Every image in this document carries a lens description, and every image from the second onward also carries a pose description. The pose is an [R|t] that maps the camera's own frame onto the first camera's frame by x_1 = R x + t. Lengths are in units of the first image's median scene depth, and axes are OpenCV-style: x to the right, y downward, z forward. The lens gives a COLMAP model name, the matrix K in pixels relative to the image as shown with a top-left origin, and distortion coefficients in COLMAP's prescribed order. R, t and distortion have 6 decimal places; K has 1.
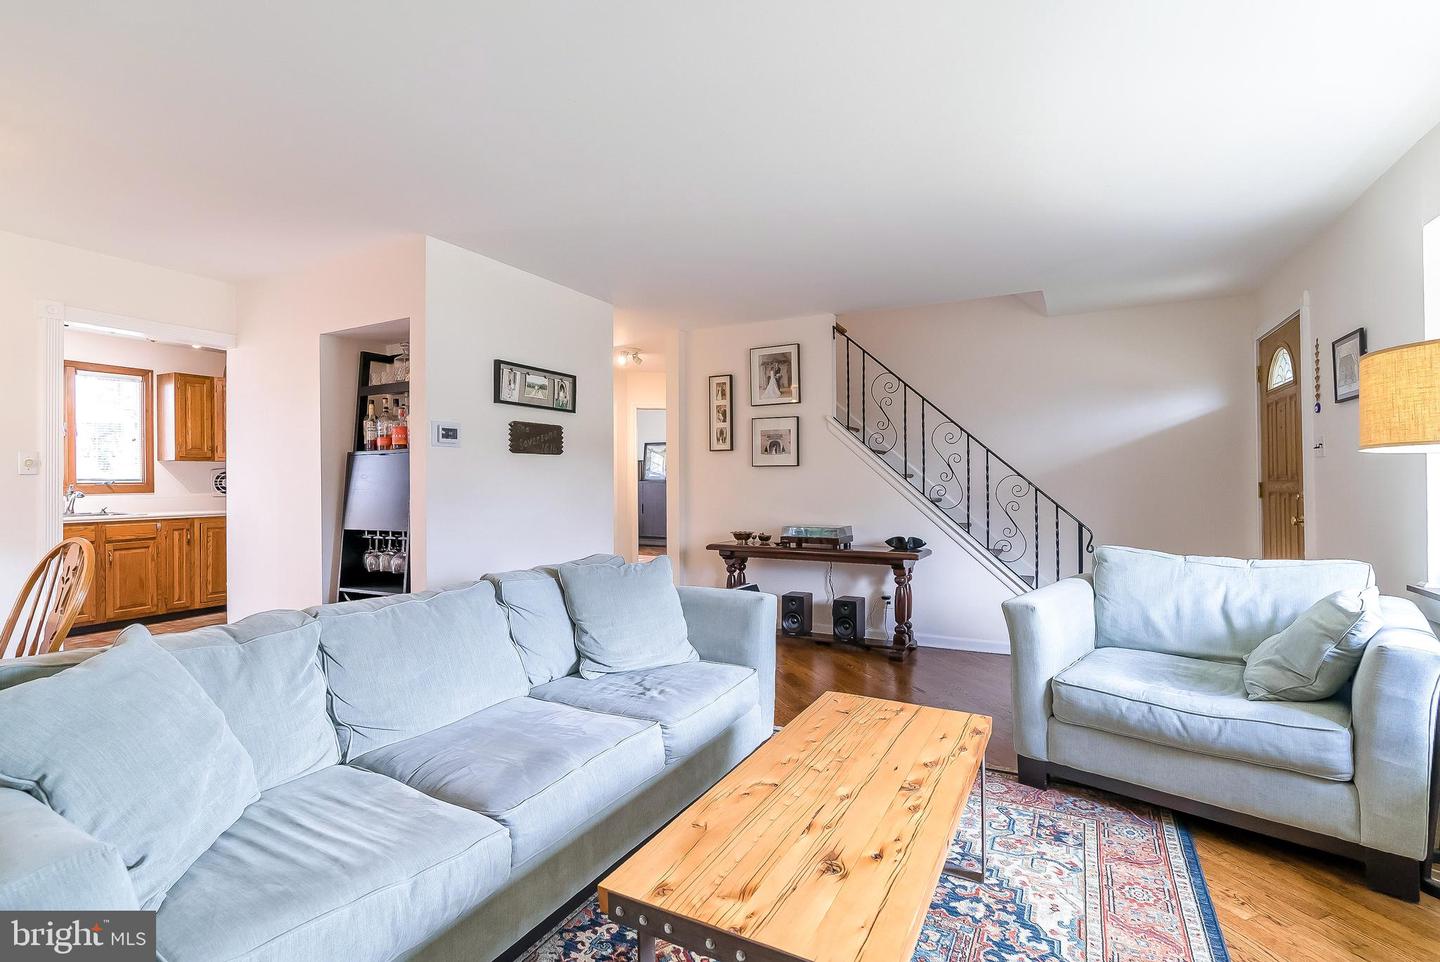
lens RADIAL K [[659.0, 0, 723.9], [0, 659.0, 479.4], [0, 0, 1]] dist [-0.003543, 0.000623]
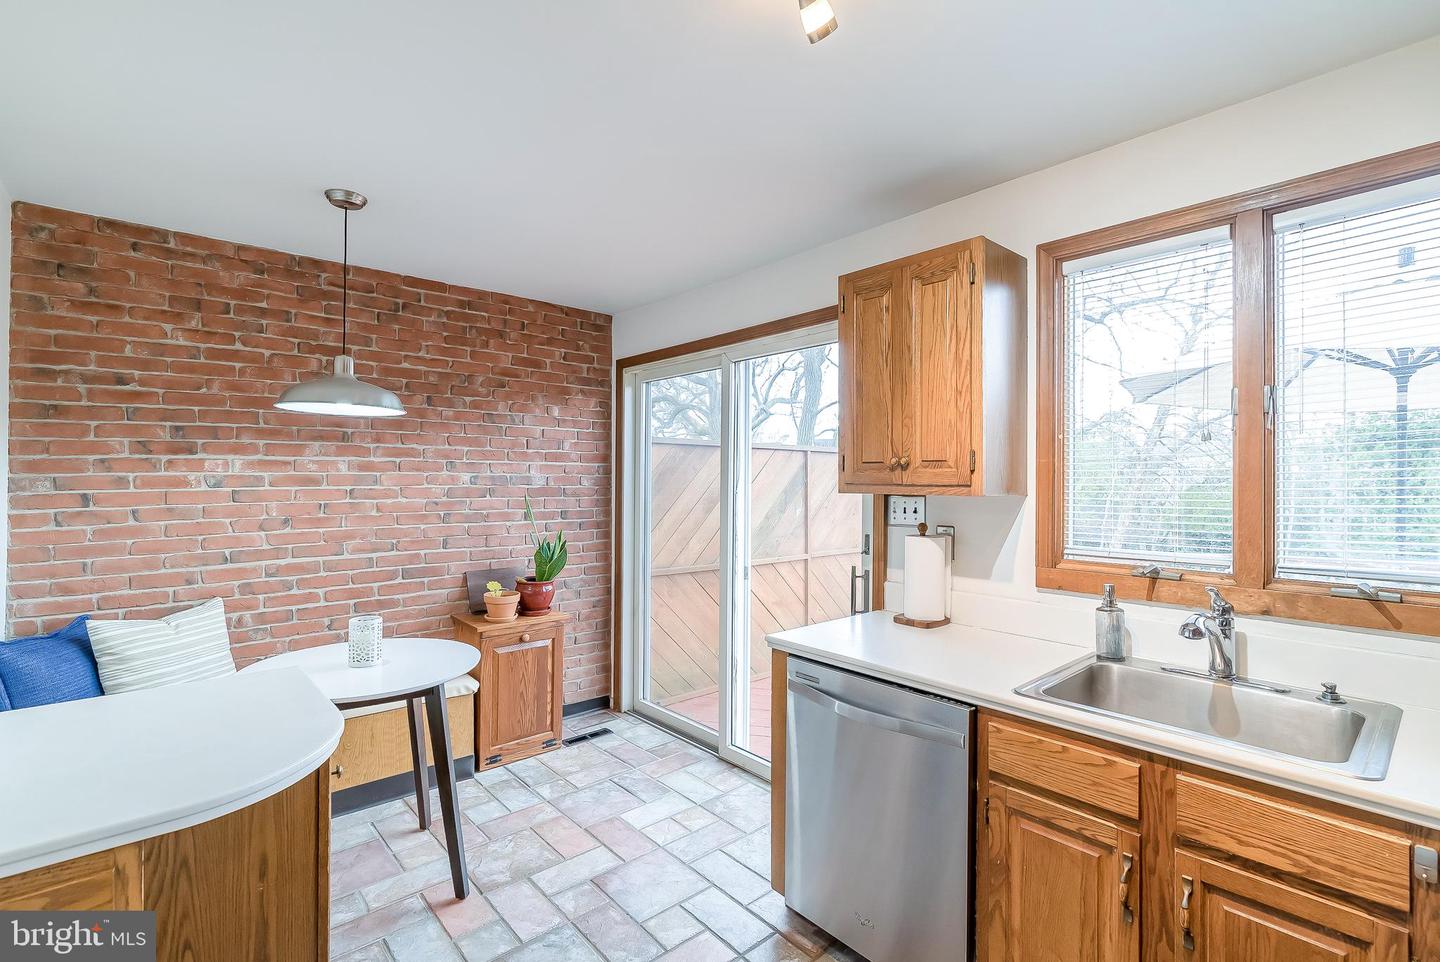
lens RADIAL K [[659.0, 0, 723.9], [0, 659.0, 479.4], [0, 0, 1]] dist [-0.003543, 0.000623]
pose [[-0.366726, 0.002540, -0.930326, -0.639203], [-0.002204, 0.999991, 0.003599, -0.044667], [0.930327, 0.003371, -0.366717, 0.928705]]
